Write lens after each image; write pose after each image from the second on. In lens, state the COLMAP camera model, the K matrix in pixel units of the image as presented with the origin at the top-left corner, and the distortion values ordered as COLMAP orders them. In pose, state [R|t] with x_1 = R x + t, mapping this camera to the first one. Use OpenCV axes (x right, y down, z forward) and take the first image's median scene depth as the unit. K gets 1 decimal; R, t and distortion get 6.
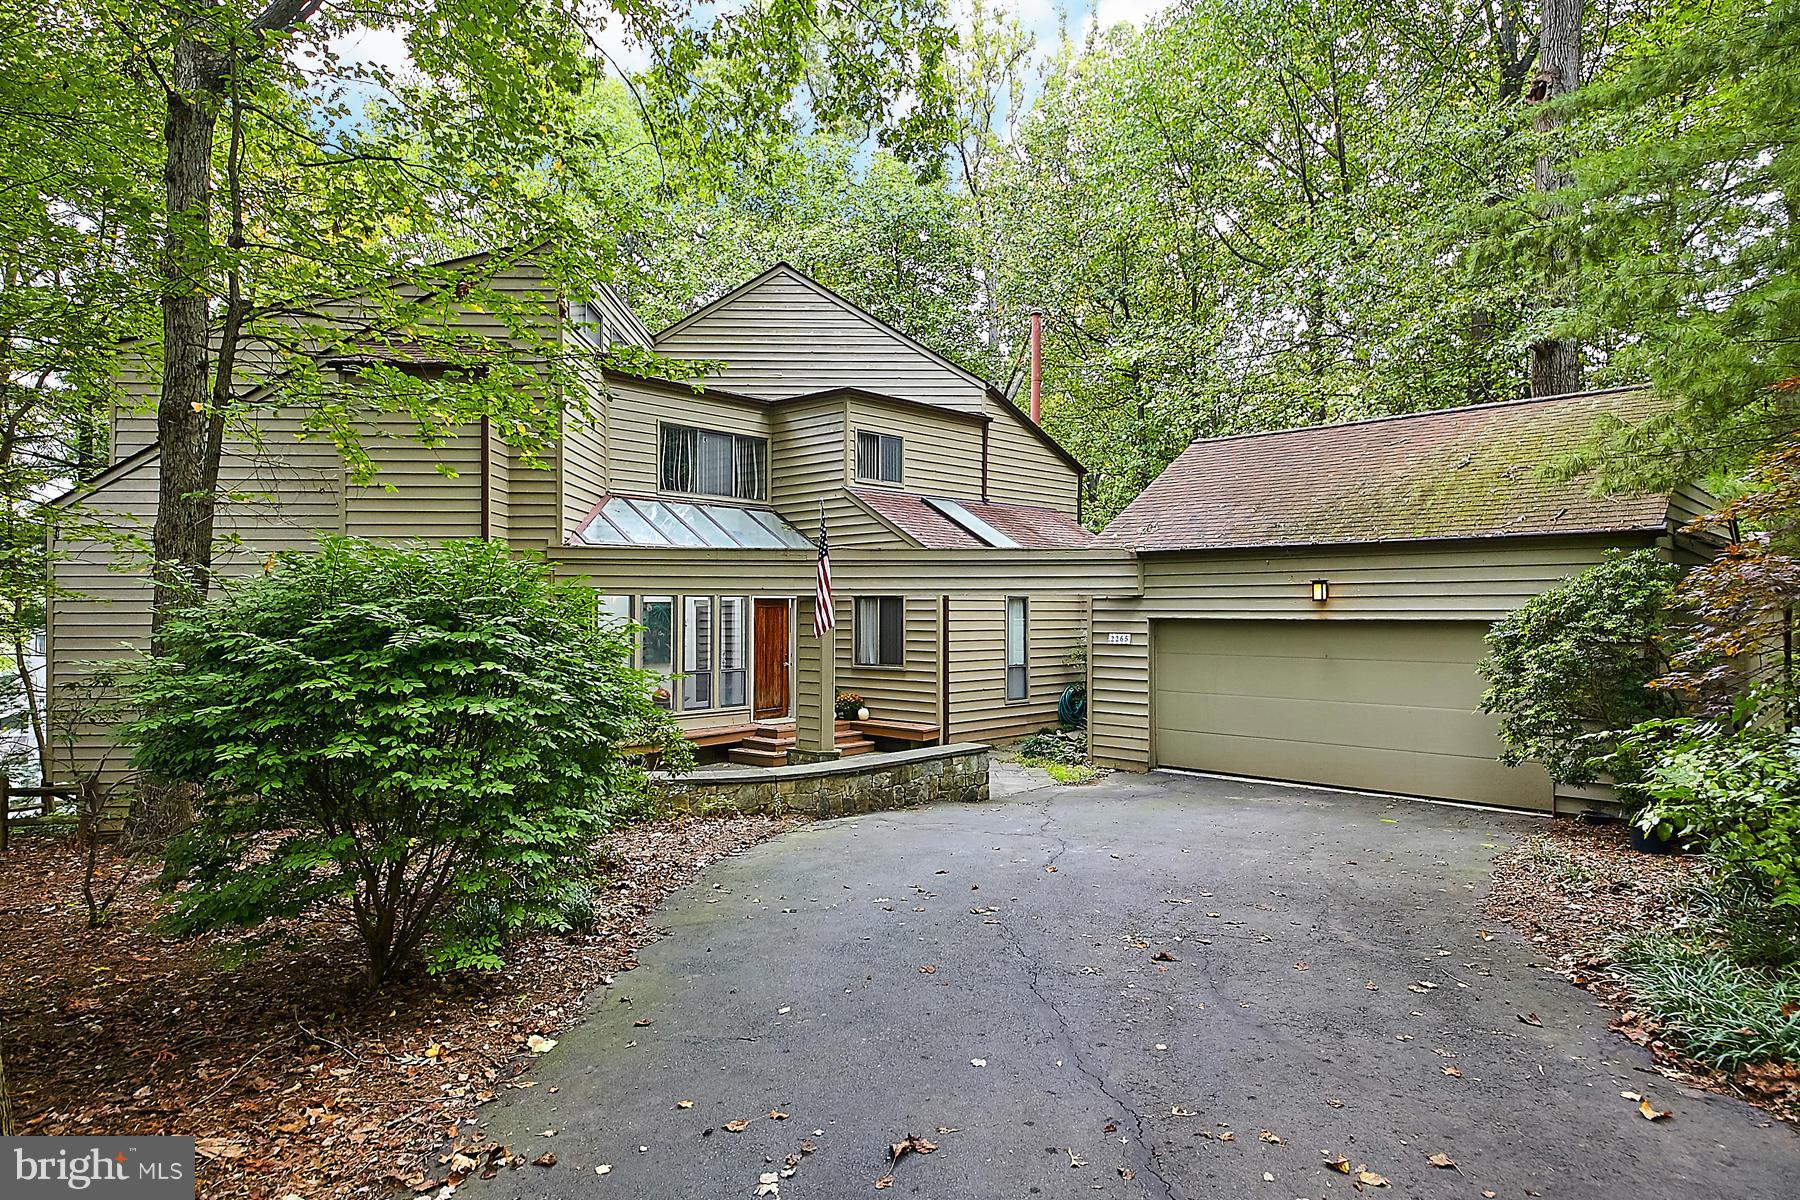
lens RADIAL K [[930.9, 0, 908.3], [0, 930.9, 603.2], [0, 0, 1]] dist [0.038201, -0.032224]
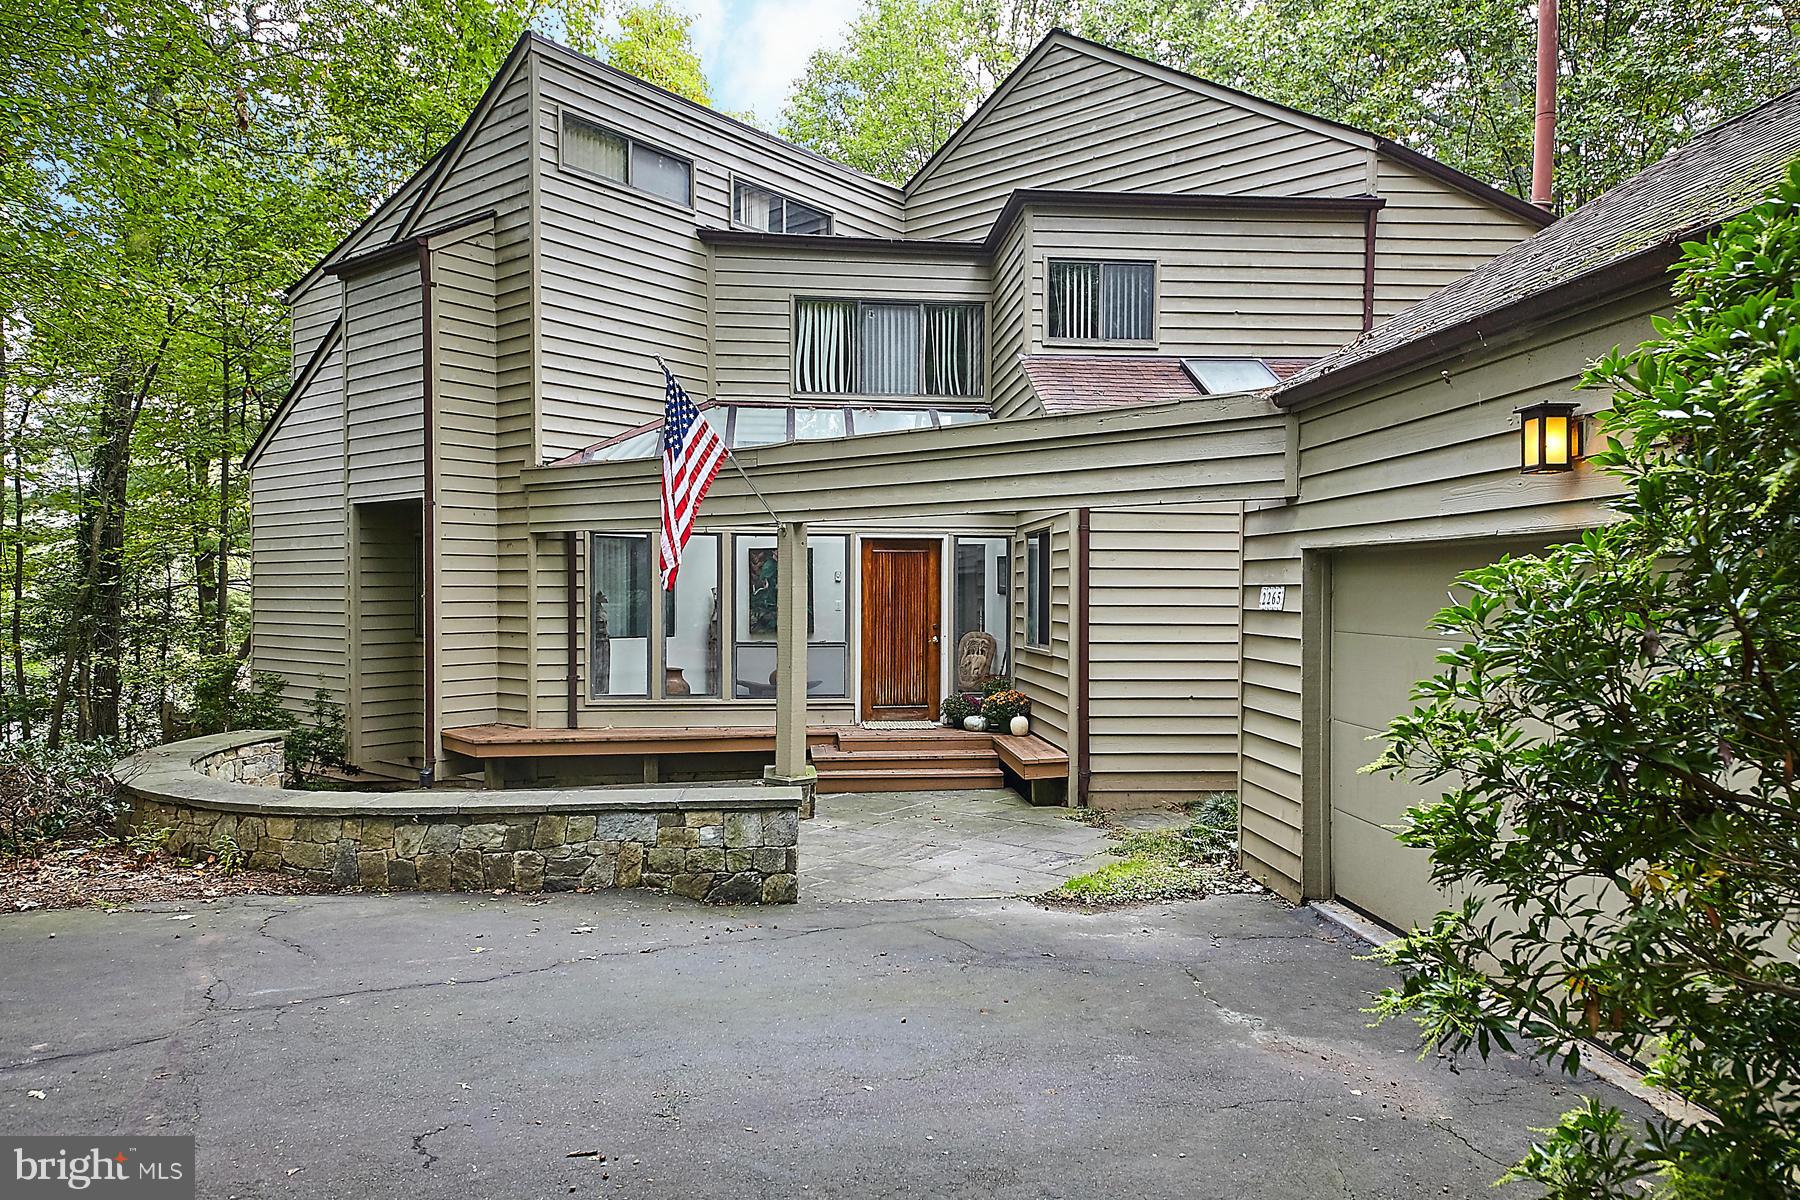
lens RADIAL K [[1127.6, 0, 900.0], [0, 1127.6, 600.0], [0, 0, 1]] dist [0.051175, -0.000058]
pose [[0.786896, 0.008086, -0.617033, 0.352618], [0.003982, 0.999827, 0.018180, 0.024050], [0.617073, -0.016763, 0.786727, 0.384425]]
